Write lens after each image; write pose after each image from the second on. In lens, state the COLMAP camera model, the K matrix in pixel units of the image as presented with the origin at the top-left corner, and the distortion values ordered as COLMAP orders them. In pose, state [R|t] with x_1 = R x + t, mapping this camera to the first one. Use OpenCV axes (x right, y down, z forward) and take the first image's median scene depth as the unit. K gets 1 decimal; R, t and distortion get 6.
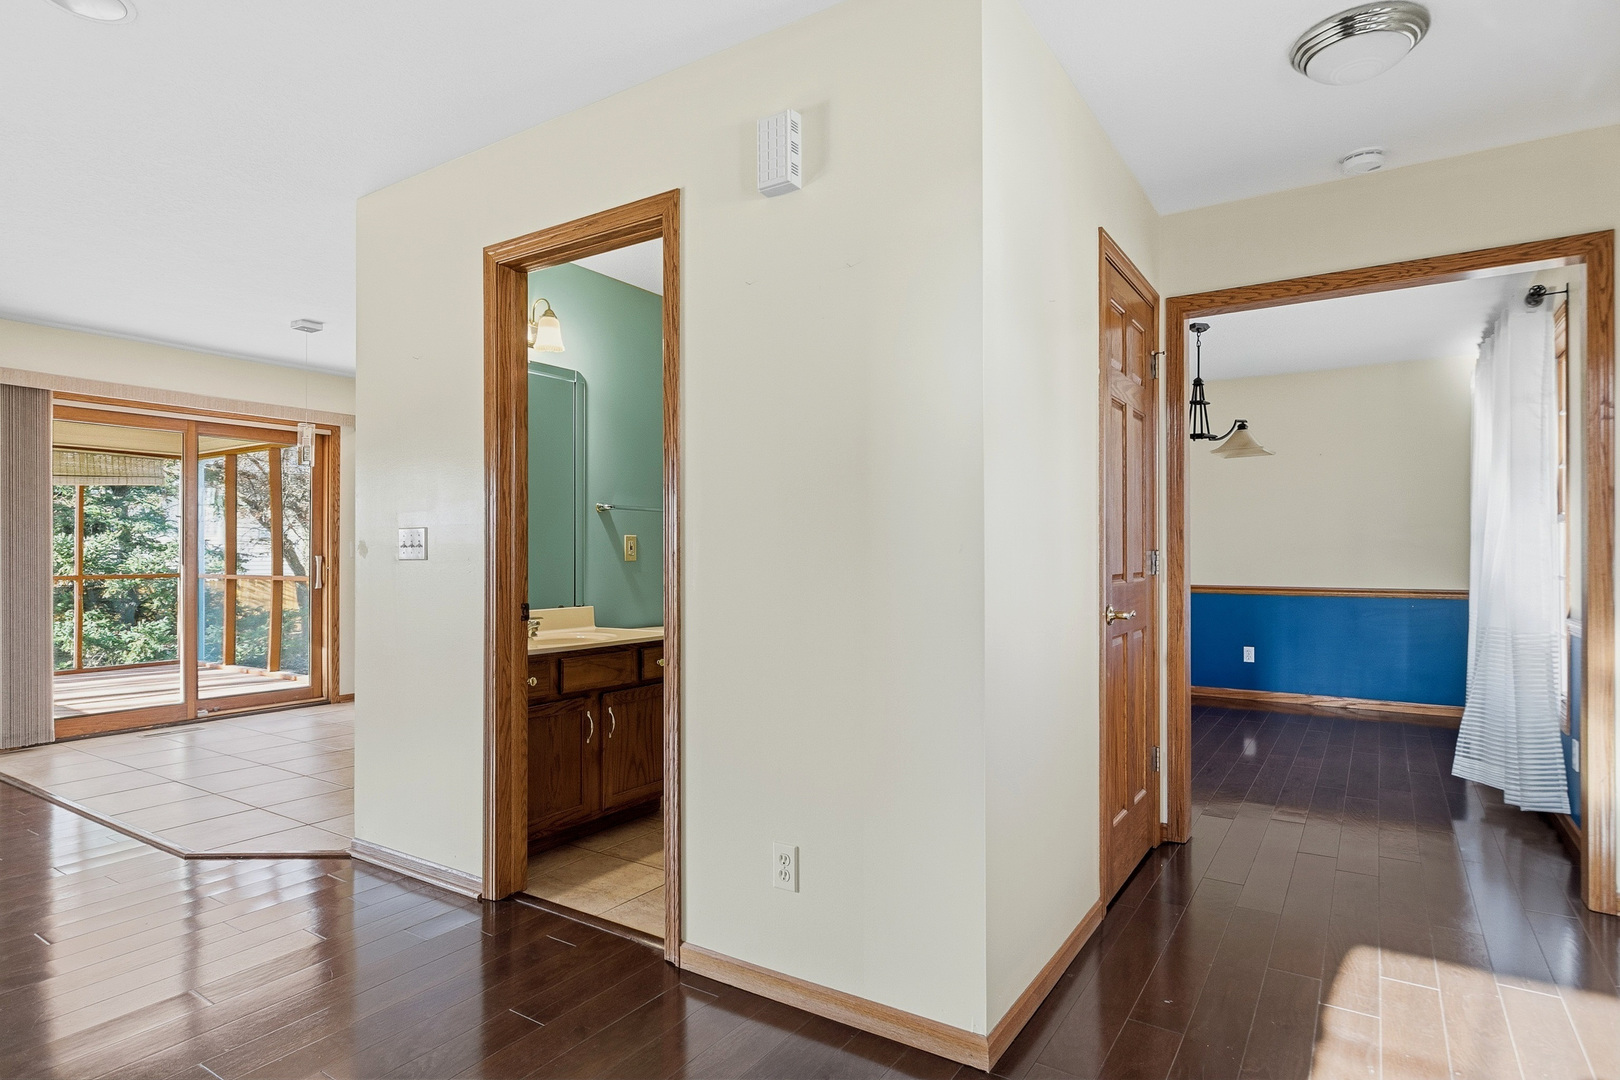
lens RADIAL K [[853.5, 0, 811.1], [0, 853.5, 550.7], [0, 0, 1]] dist [0.037067, 0.000095]
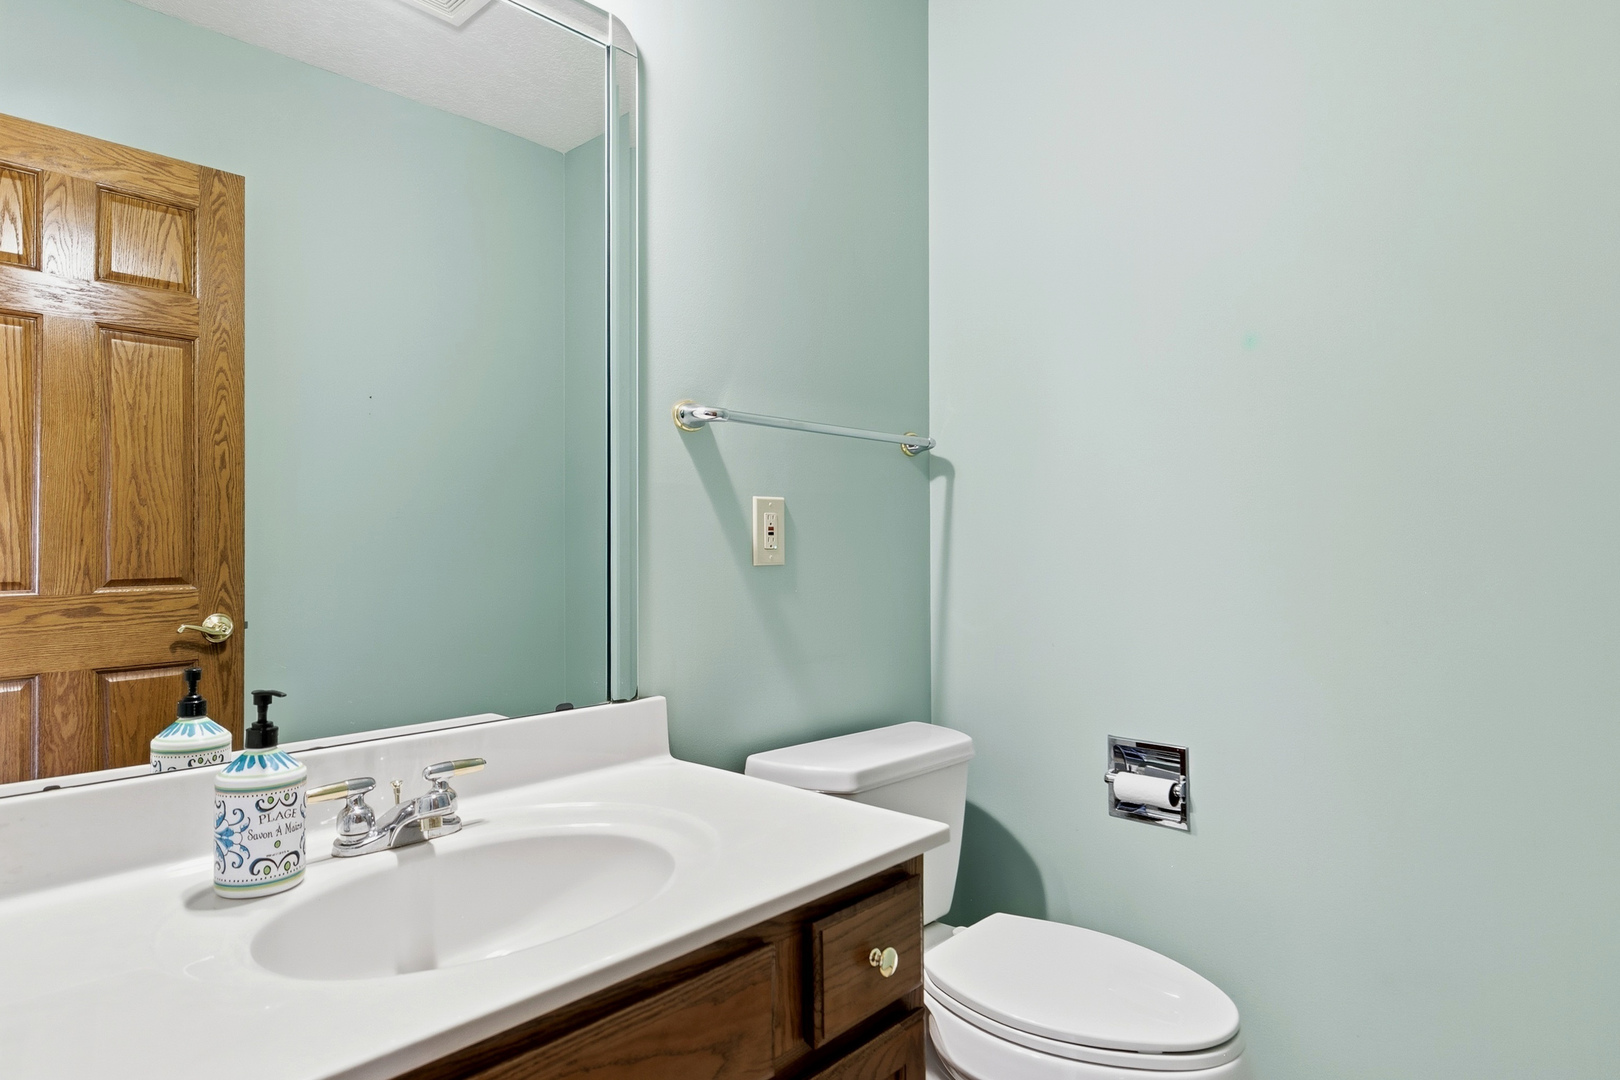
lens RADIAL K [[889.6, 0, 798.6], [0, 889.6, 539.2], [0, 0, 1]] dist [0.004020, -0.001128]
pose [[0.984623, -0.001842, -0.174681, -0.135941], [0.001751, 0.999998, -0.000679, 0.000488], [0.174682, 0.000363, 0.984625, 0.644552]]
